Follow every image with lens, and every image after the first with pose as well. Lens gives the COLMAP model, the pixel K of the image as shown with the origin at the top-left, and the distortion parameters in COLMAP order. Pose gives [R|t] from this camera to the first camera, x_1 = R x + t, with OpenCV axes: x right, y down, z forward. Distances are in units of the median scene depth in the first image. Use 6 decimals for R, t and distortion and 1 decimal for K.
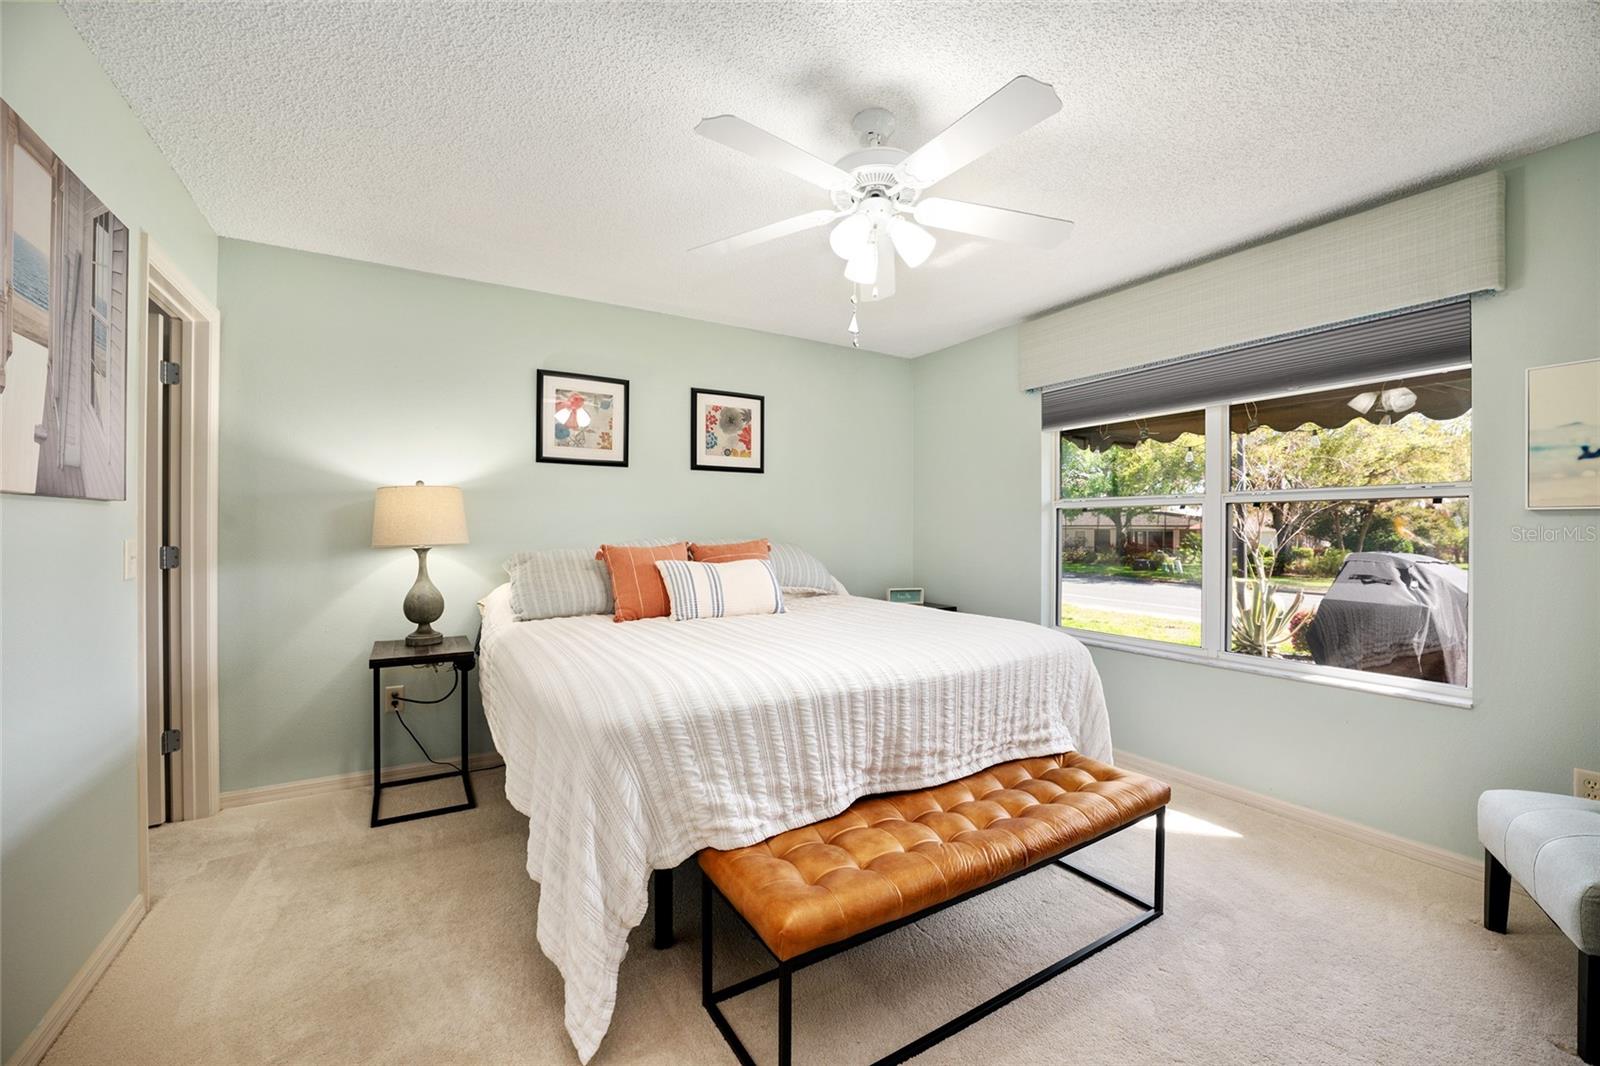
lens RADIAL K [[649.0, 0, 791.3], [0, 649.0, 526.0], [0, 0, 1]] dist [-0.029929, 0.004651]
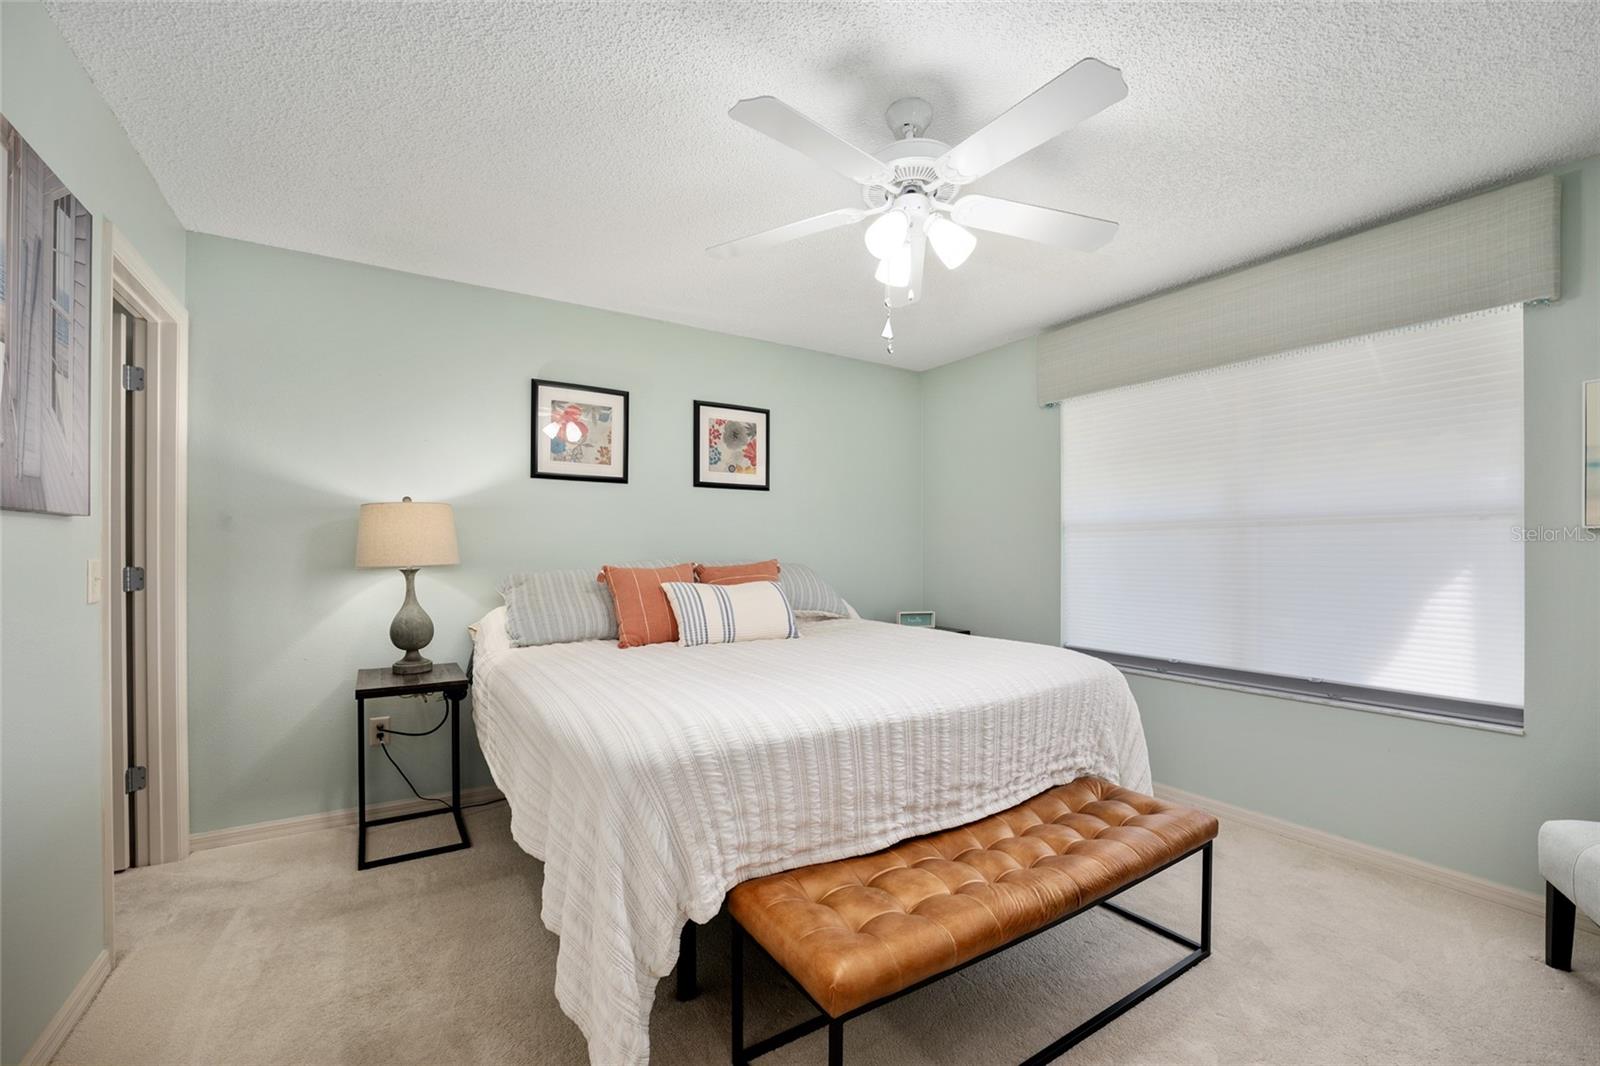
lens RADIAL K [[649.0, 0, 759.8], [0, 649.0, 552.4], [0, 0, 1]] dist [-0.029929, 0.004651]
pose [[0.999736, 0.000662, 0.022961, -0.110317], [-0.000715, 0.999997, 0.002319, 0.009584], [-0.022959, -0.002335, 0.999734, 0.071180]]
